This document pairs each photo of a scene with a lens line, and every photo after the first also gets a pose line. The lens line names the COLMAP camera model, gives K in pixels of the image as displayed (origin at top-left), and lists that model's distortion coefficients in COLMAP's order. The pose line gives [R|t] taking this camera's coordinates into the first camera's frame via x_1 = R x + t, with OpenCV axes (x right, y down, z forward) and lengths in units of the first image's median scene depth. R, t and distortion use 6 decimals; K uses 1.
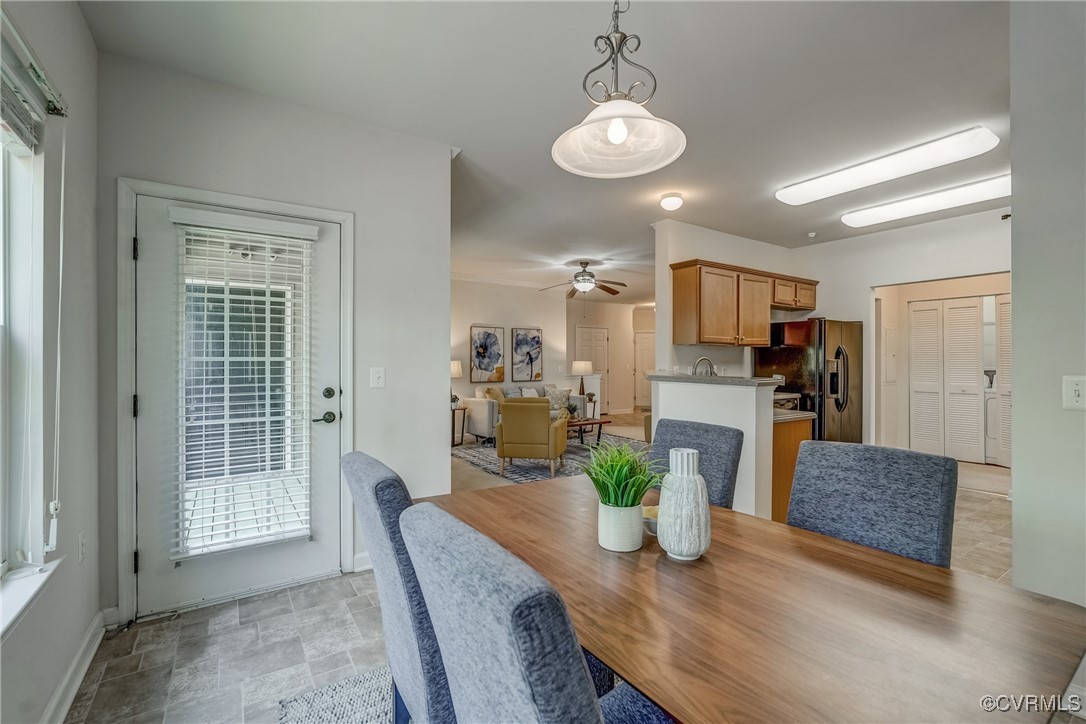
lens RADIAL K [[478.5, 0, 541.8], [0, 478.5, 357.8], [0, 0, 1]] dist [-0.015562, 0.006828]
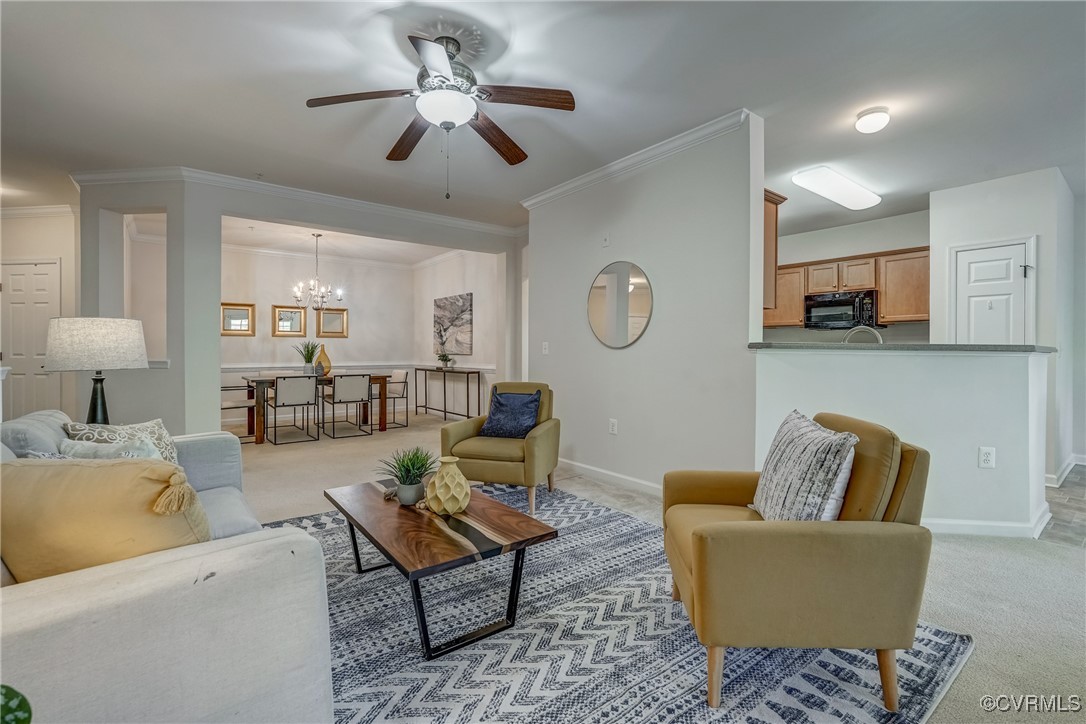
lens RADIAL K [[478.5, 0, 545.0], [0, 478.5, 351.1], [0, 0, 1]] dist [-0.015562, 0.006828]
pose [[-0.073967, -0.002010, 0.997259, -0.258818], [-0.011864, 0.999929, 0.001135, 0.027245], [-0.997190, -0.011748, -0.073986, 0.912599]]
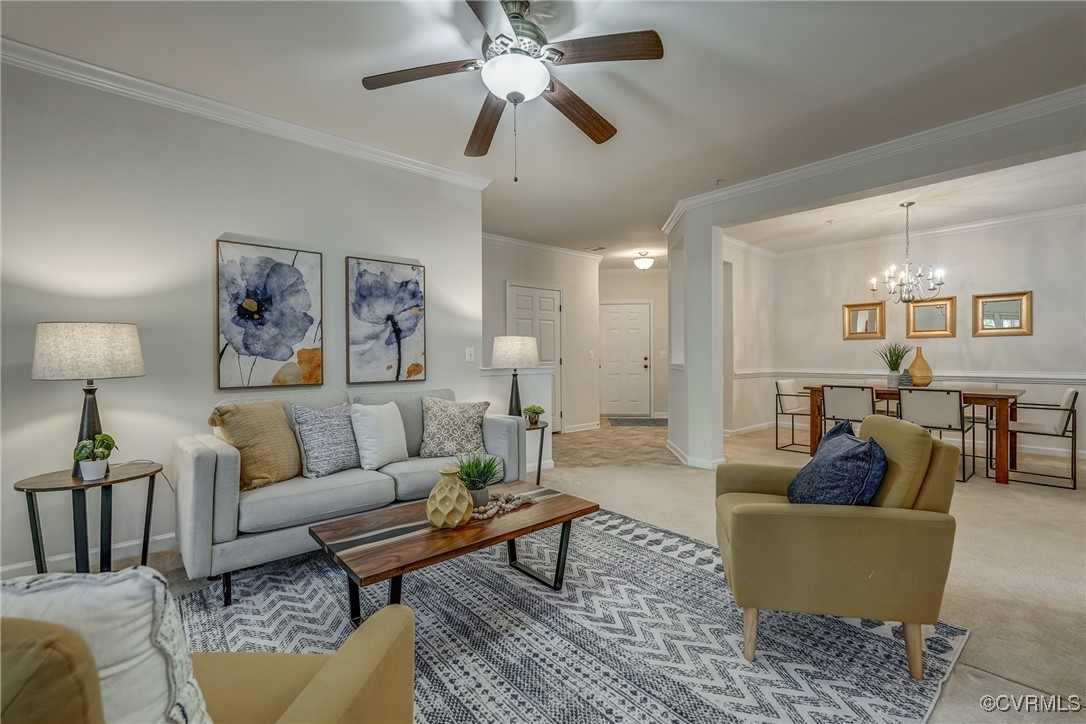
lens RADIAL K [[478.5, 0, 543.8], [0, 478.5, 358.2], [0, 0, 1]] dist [-0.015562, 0.006828]
pose [[0.991569, -0.006092, 0.129437, 0.063499], [0.004413, 0.999902, 0.013252, 0.025628], [-0.129505, -0.012569, 0.991499, 0.659841]]
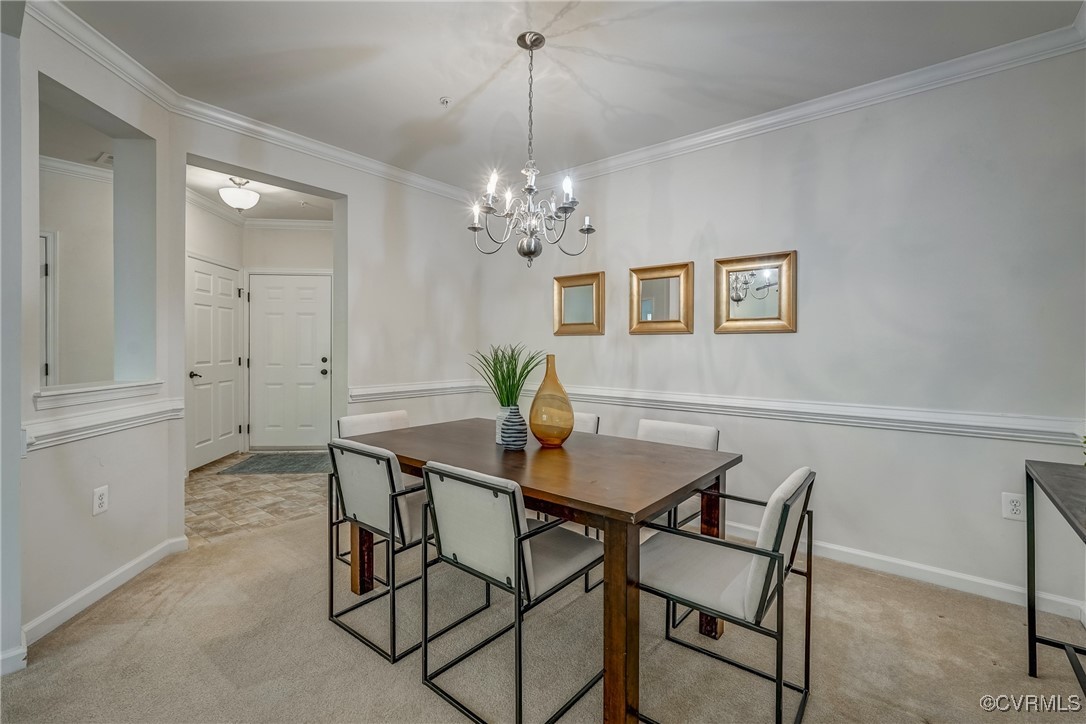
lens RADIAL K [[478.5, 0, 546.1], [0, 478.5, 355.4], [0, 0, 1]] dist [-0.015562, 0.006828]
pose [[0.956045, -0.004159, 0.293191, 0.597288], [-0.004814, 0.999542, 0.029879, 0.011551], [-0.293181, -0.029977, 0.955587, 0.972685]]
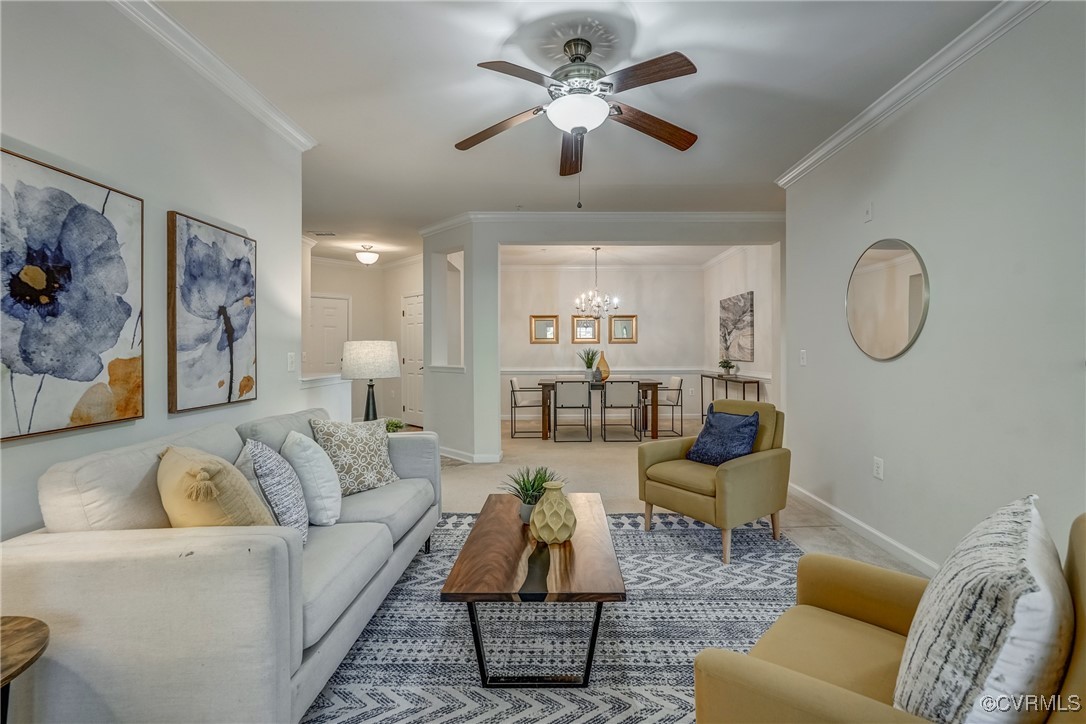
lens RADIAL K [[495.3, 0, 566.6], [0, 495.3, 348.7], [0, 0, 1]] dist [-0.015202, 0.005003]
pose [[0.542622, 0.001199, 0.839976, -0.199599], [-0.004983, 0.999986, 0.001791, 0.014306], [-0.839962, -0.005157, 0.542620, 0.783461]]
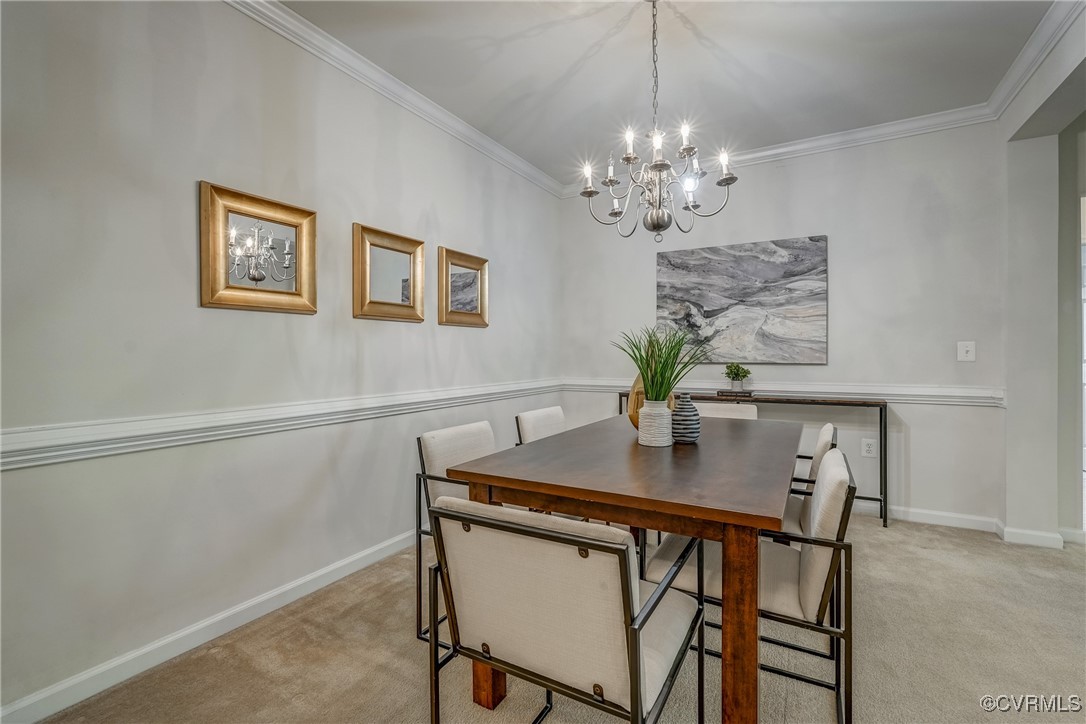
lens RADIAL K [[478.5, 0, 549.7], [0, 478.5, 358.7], [0, 0, 1]] dist [-0.015562, 0.006828]
pose [[-0.440563, -0.005375, 0.897705, 0.453852], [-0.006629, 0.999974, 0.002734, 0.032822], [-0.897697, -0.004746, -0.440588, 1.460583]]
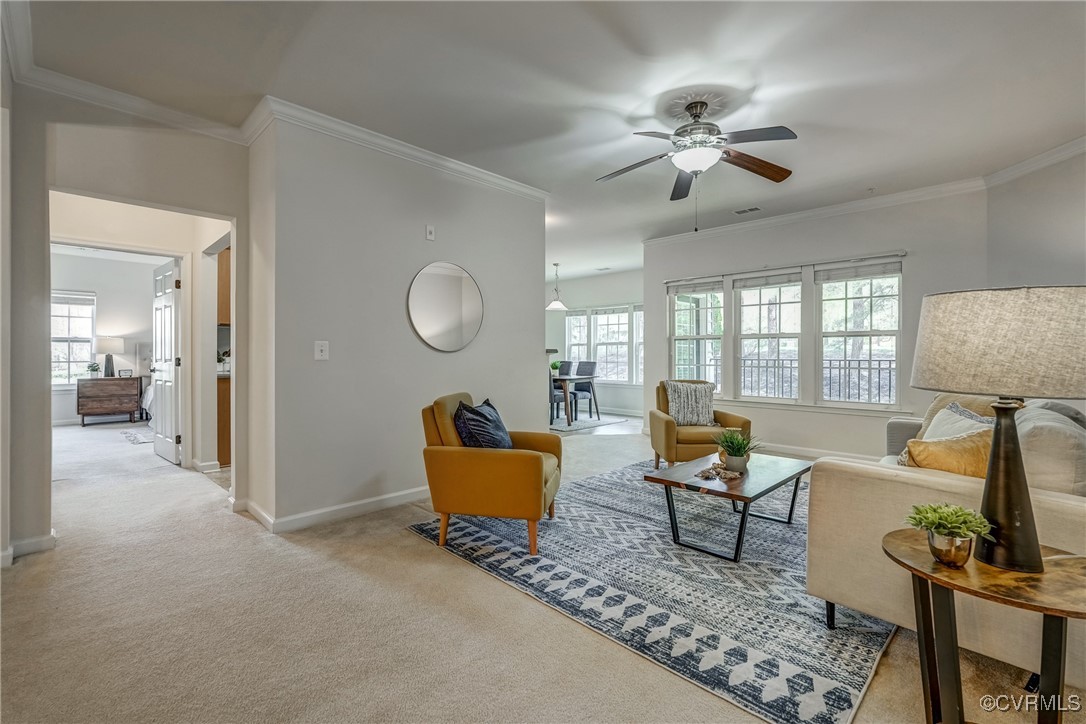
lens RADIAL K [[478.5, 0, 540.1], [0, 478.5, 356.3], [0, 0, 1]] dist [-0.015562, 0.006828]
pose [[-0.980182, -0.001935, -0.198090, 0.303338], [-0.000047, 0.999955, -0.009535, 0.033877], [0.198099, -0.009337, -0.980138, 1.341595]]
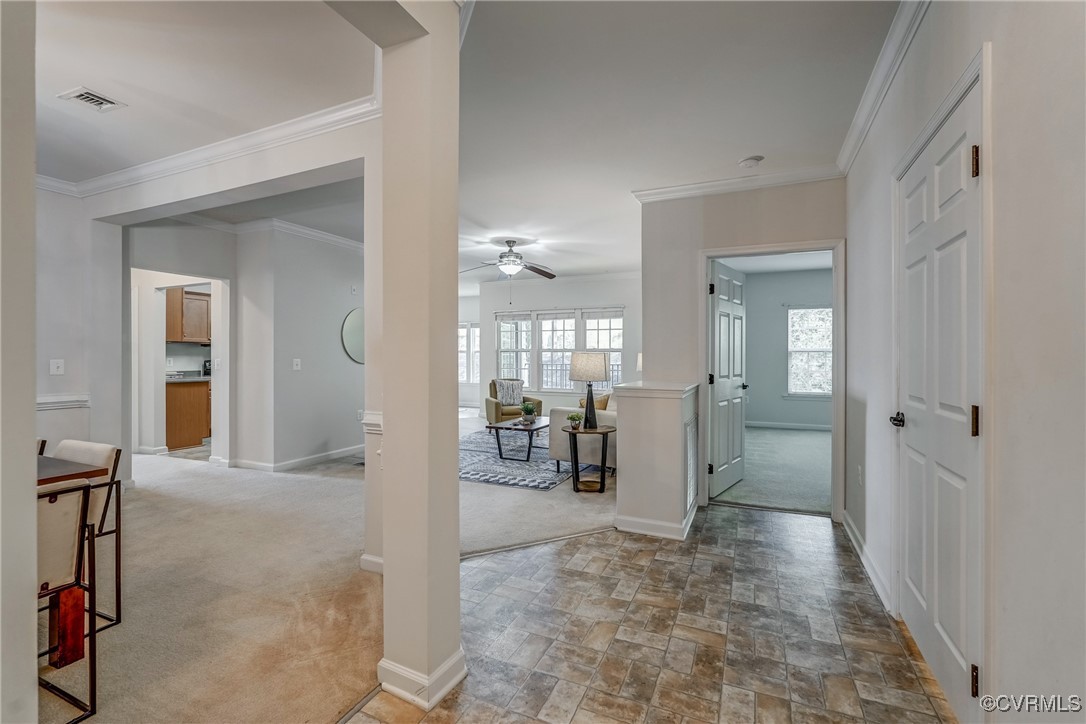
lens RADIAL K [[478.5, 0, 538.6], [0, 478.5, 354.9], [0, 0, 1]] dist [-0.015562, 0.006828]
pose [[-0.852156, -0.002858, -0.523280, 0.484199], [0.004674, 0.999904, -0.013072, 0.020530], [0.523267, -0.013585, -0.852060, 1.700509]]
